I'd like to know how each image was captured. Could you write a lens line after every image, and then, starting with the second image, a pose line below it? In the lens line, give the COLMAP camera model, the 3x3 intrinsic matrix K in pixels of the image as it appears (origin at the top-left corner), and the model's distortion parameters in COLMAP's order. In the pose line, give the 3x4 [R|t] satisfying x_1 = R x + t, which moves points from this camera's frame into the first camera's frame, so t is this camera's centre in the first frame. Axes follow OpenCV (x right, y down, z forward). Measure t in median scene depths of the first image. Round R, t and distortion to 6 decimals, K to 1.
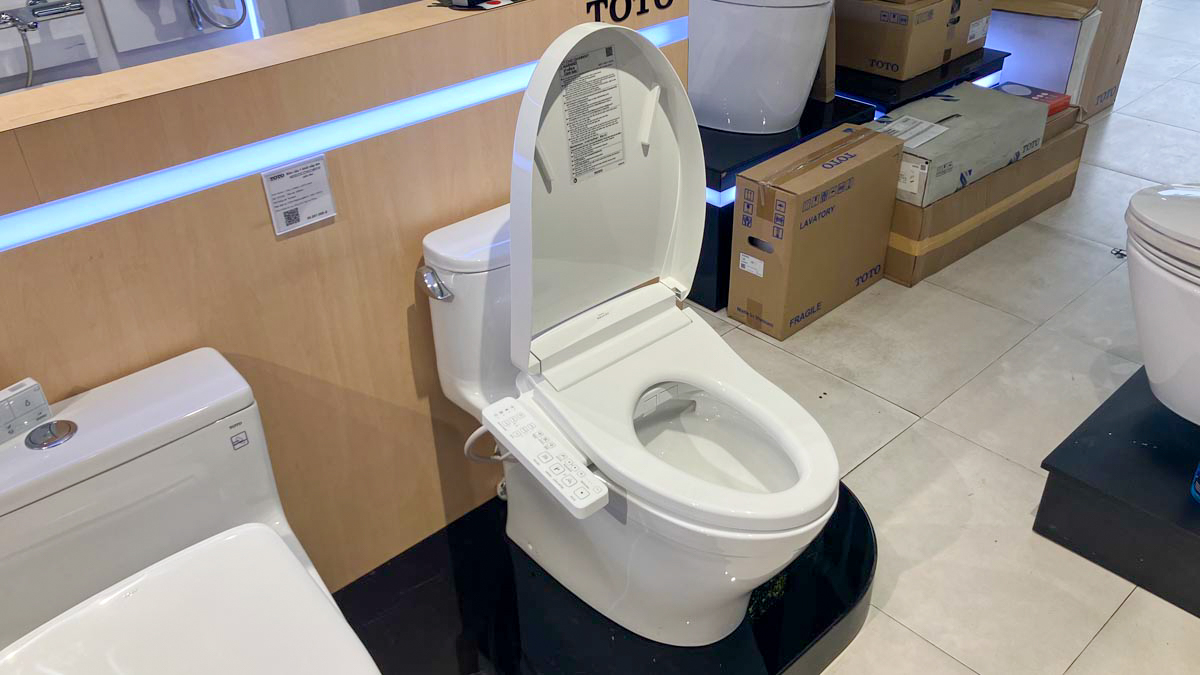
lens RADIAL K [[989.1, 0, 600.9], [0, 989.1, 341.7], [0, 0, 1]] dist [-0.008335, 0.027807]
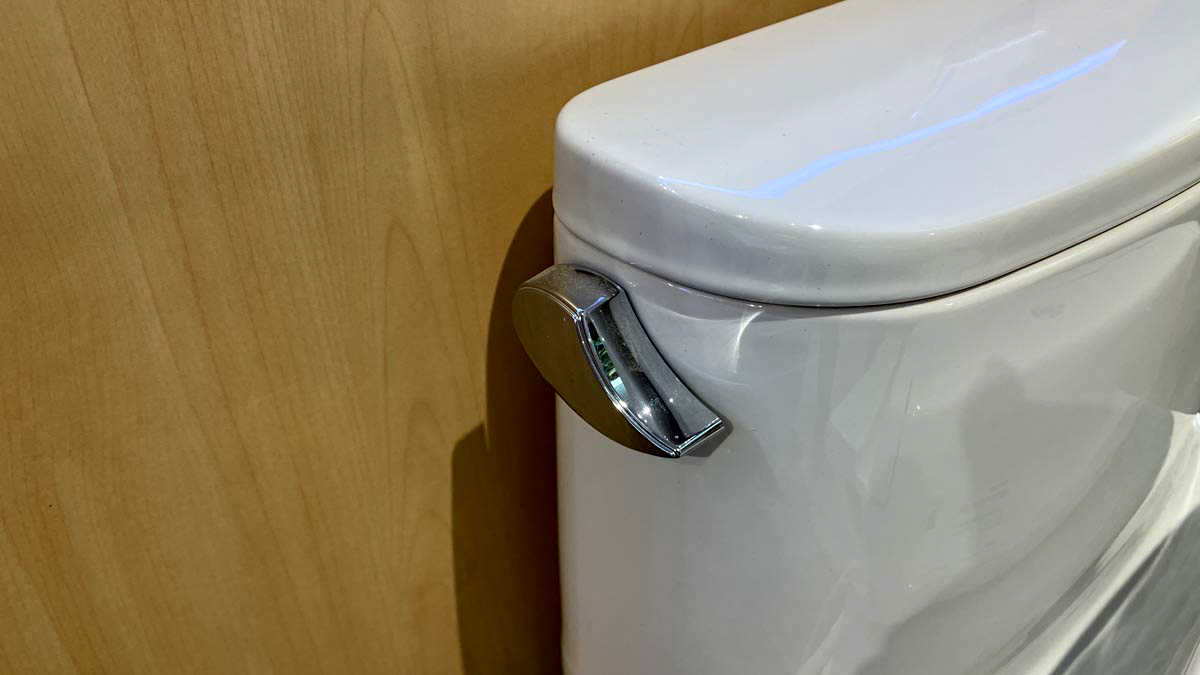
lens RADIAL K [[989.1, 0, 595.2], [0, 989.1, 335.0], [0, 0, 1]] dist [-0.008335, 0.027807]
pose [[0.999642, 0.003672, 0.026499, -0.164643], [-0.004457, 0.999552, 0.029602, -0.063381], [-0.026378, -0.029710, 0.999210, 0.751921]]
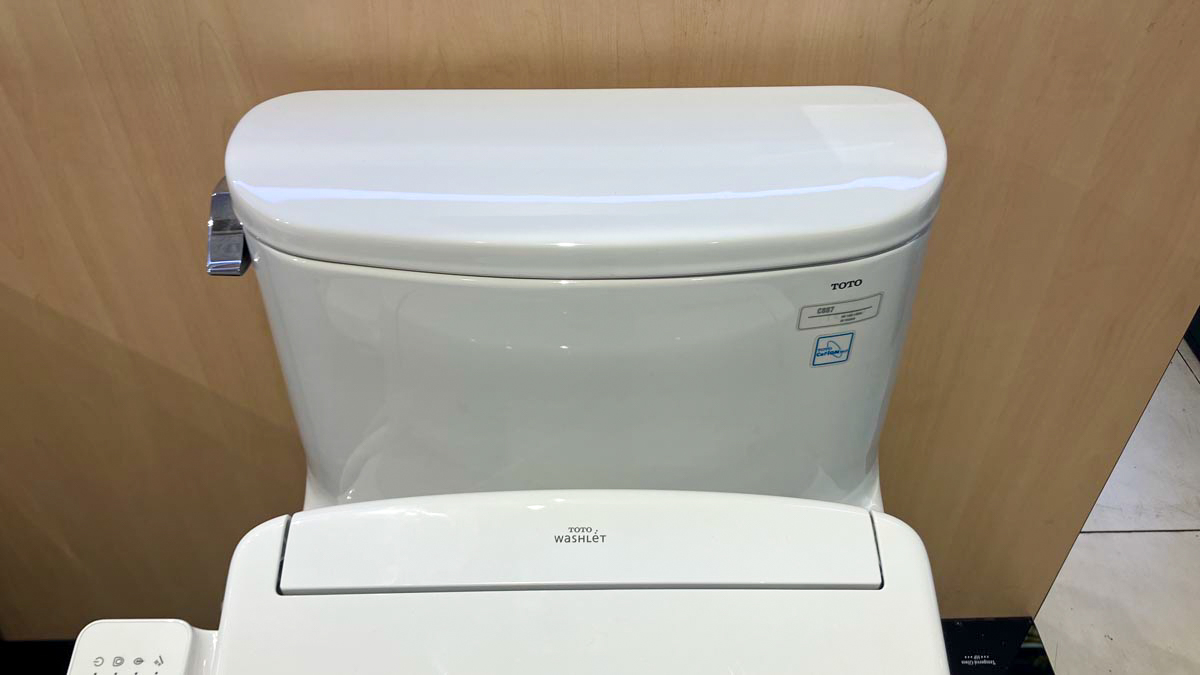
lens RADIAL K [[989.1, 0, 597.1], [0, 989.1, 330.8], [0, 0, 1]] dist [-0.008335, 0.027807]
pose [[0.749227, 0.457857, -0.478566, 0.118991], [-0.372857, 0.888771, 0.266578, -0.159219], [0.547390, -0.021290, 0.836607, 0.701645]]
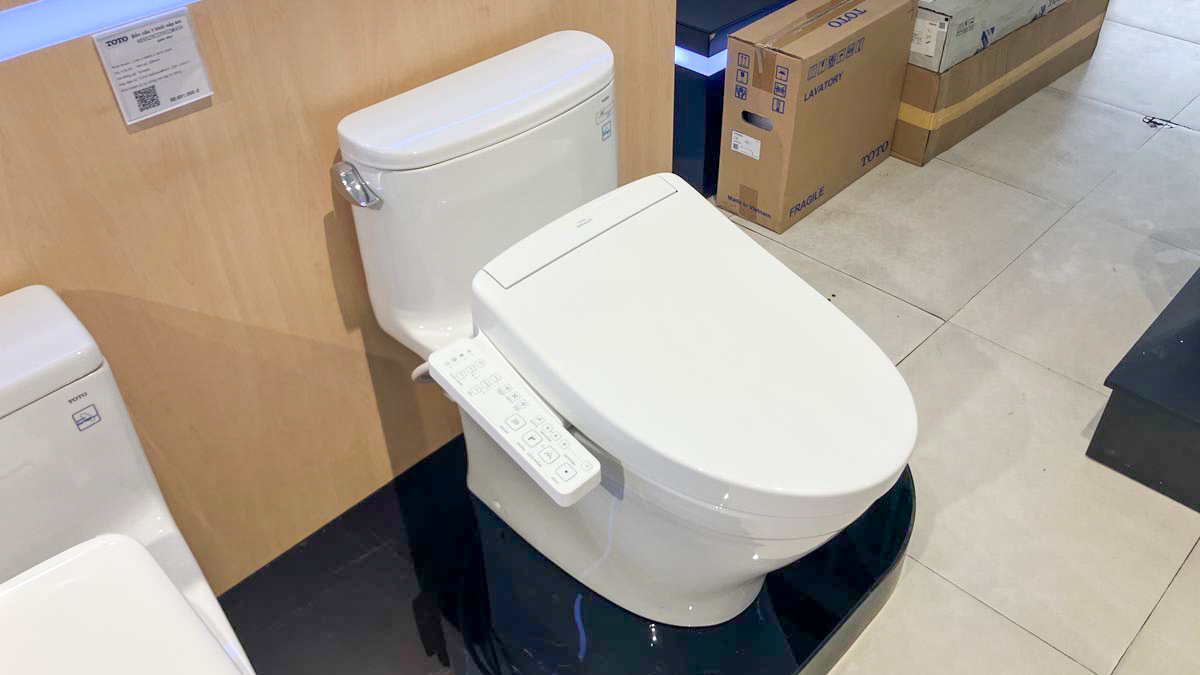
lens RADIAL K [[989.1, 0, 600.7], [0, 989.1, 319.1], [0, 0, 1]] dist [-0.008335, 0.027807]
pose [[0.998829, -0.027636, 0.039697, -0.015258], [0.023473, 0.994531, 0.101765, -0.027589], [-0.042293, -0.100715, 0.994016, 0.219804]]
